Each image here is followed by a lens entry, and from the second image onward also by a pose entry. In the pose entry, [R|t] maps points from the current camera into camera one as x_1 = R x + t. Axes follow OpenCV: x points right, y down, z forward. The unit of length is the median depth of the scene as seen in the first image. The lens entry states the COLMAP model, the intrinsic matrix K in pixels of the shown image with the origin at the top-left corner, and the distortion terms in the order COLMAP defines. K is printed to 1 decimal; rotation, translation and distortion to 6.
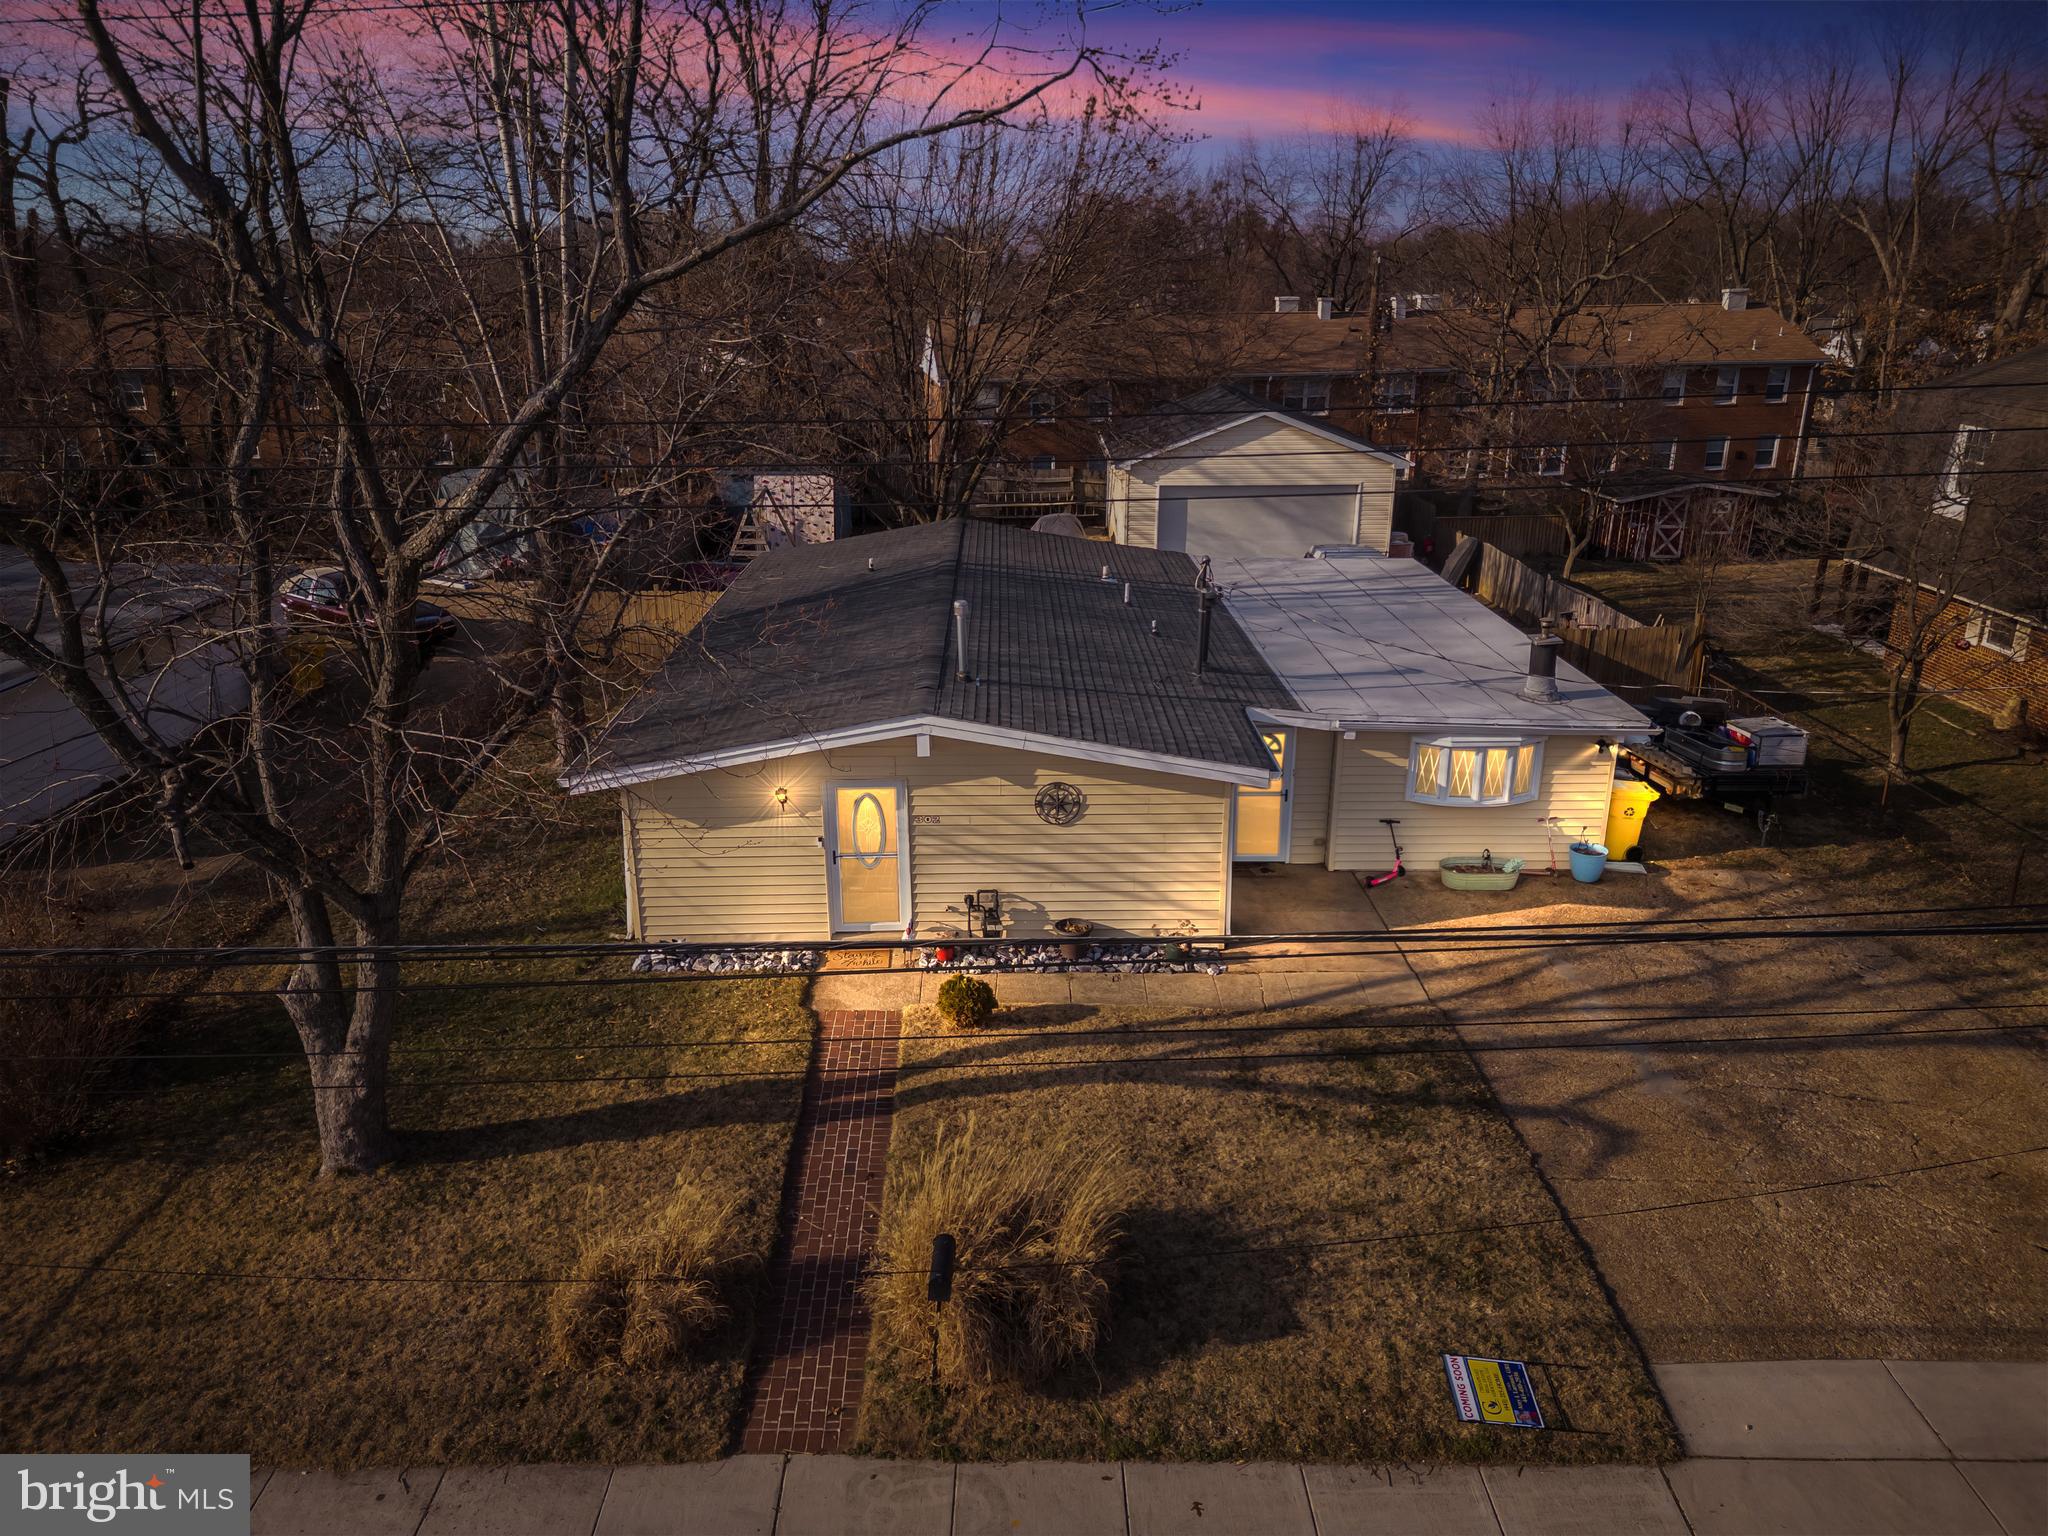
lens RADIAL K [[1403.2, 0, 1016.7], [0, 1403.2, 762.5], [0, 0, 1]] dist [0.094356, -0.090231]
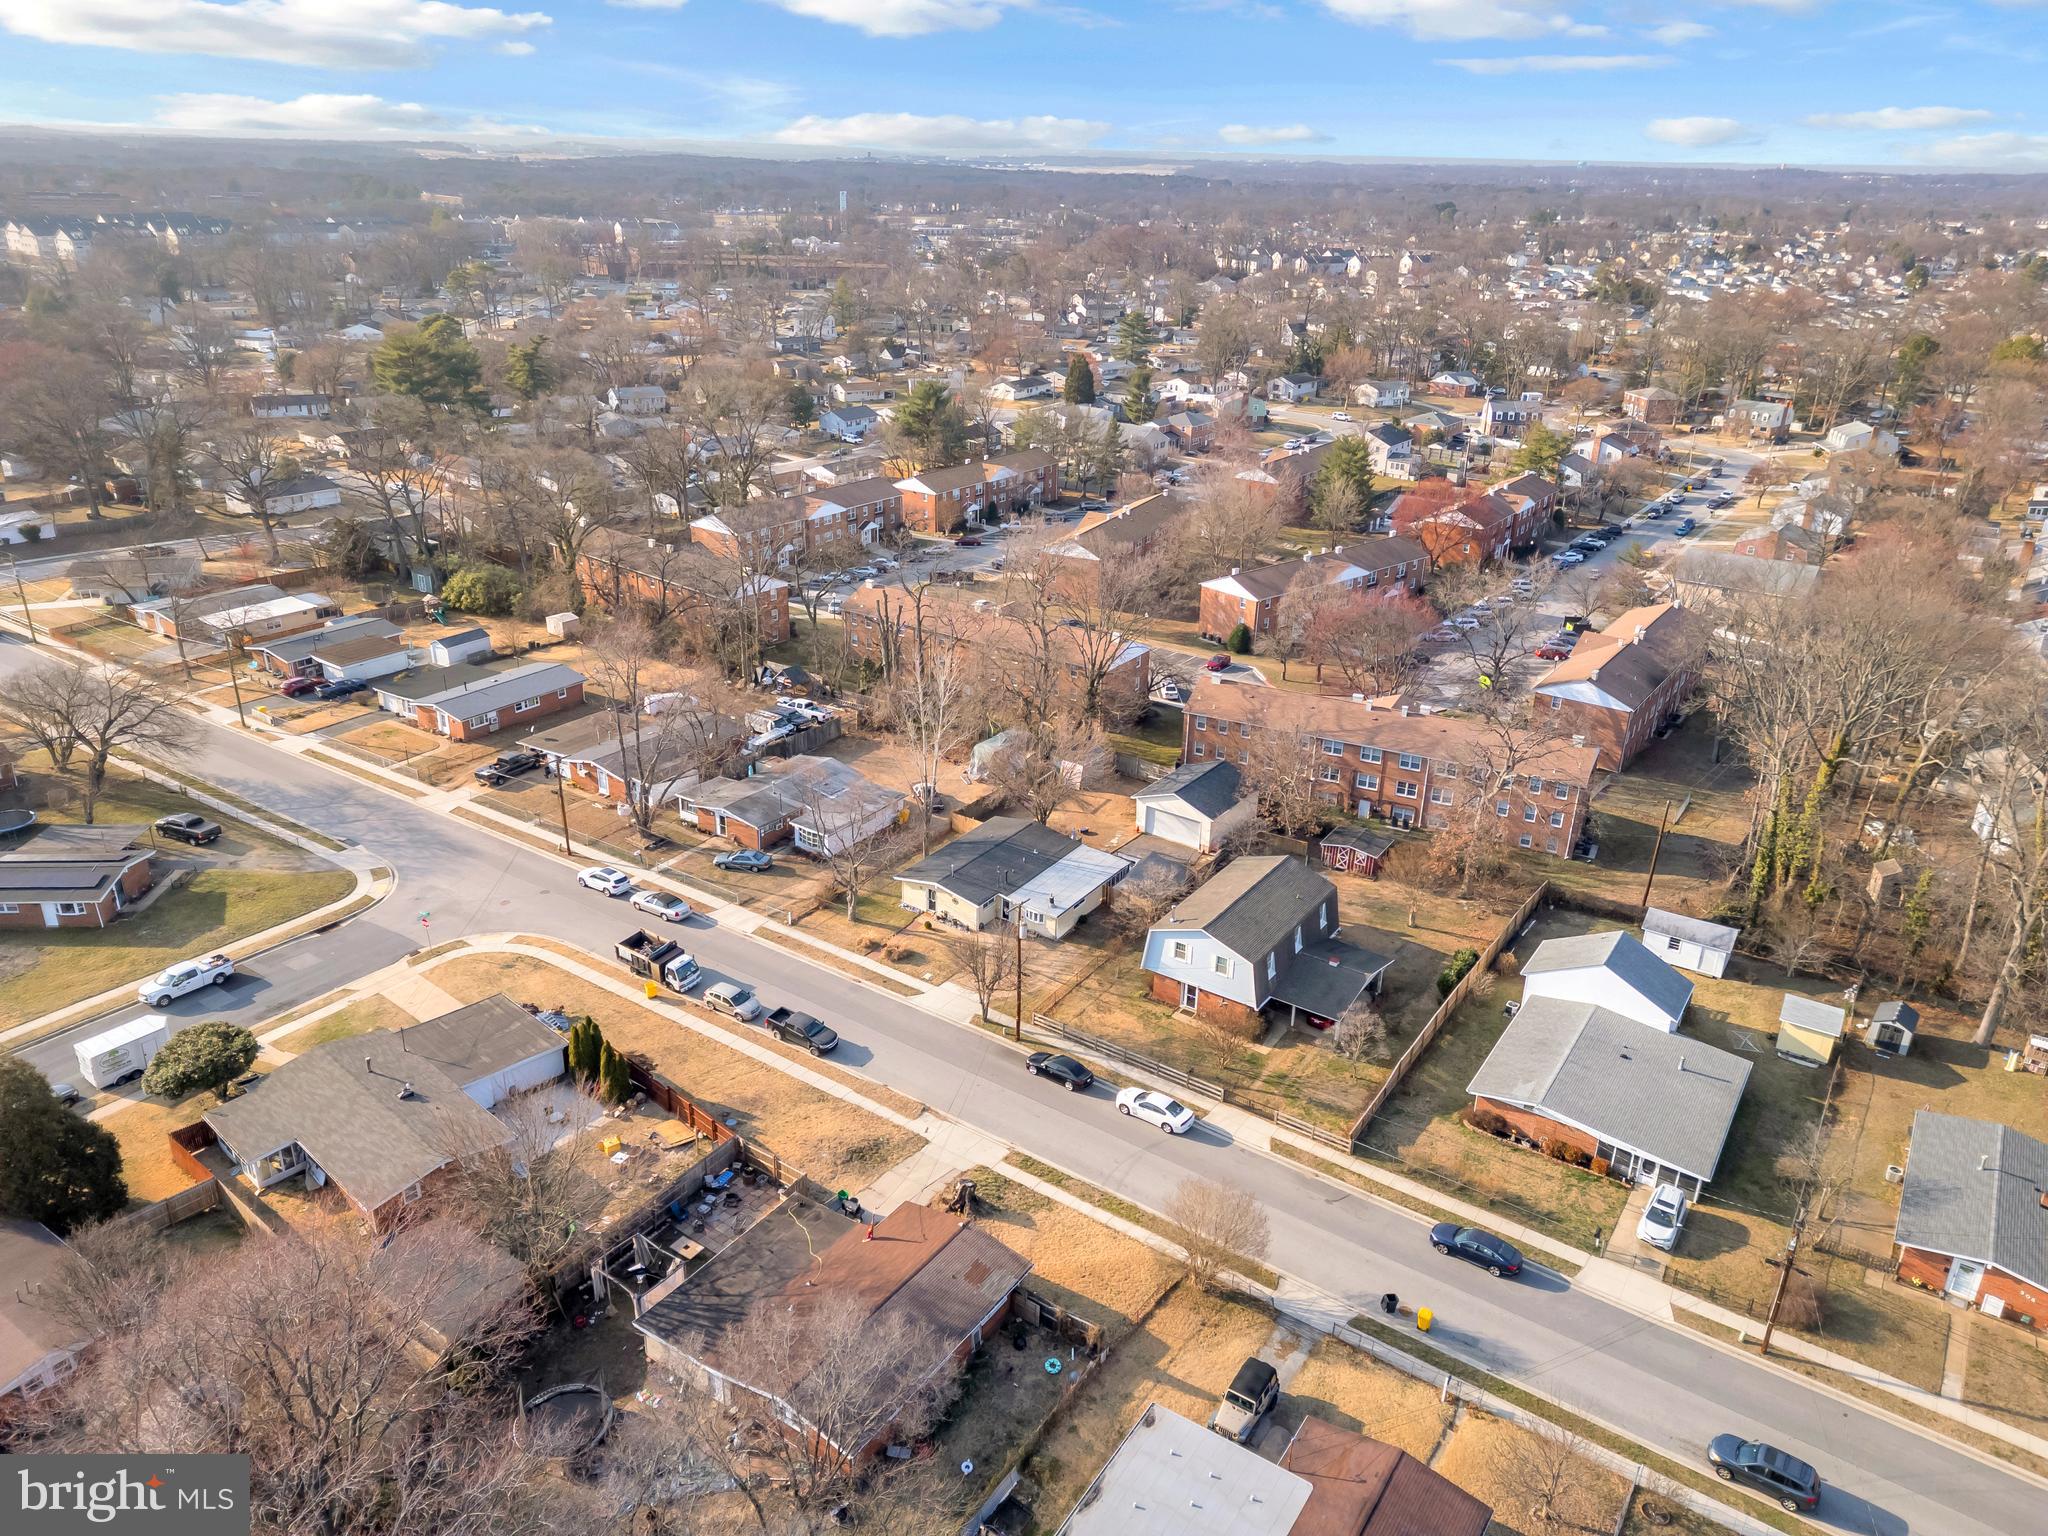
lens RADIAL K [[1403.2, 0, 1016.7], [0, 1403.2, 762.5], [0, 0, 1]] dist [0.094356, -0.090231]
pose [[0.816240, 0.236600, -0.527041, 3.756993], [-0.199781, 0.971605, 0.126770, -1.561814], [0.542070, 0.001818, 0.840331, -4.555725]]
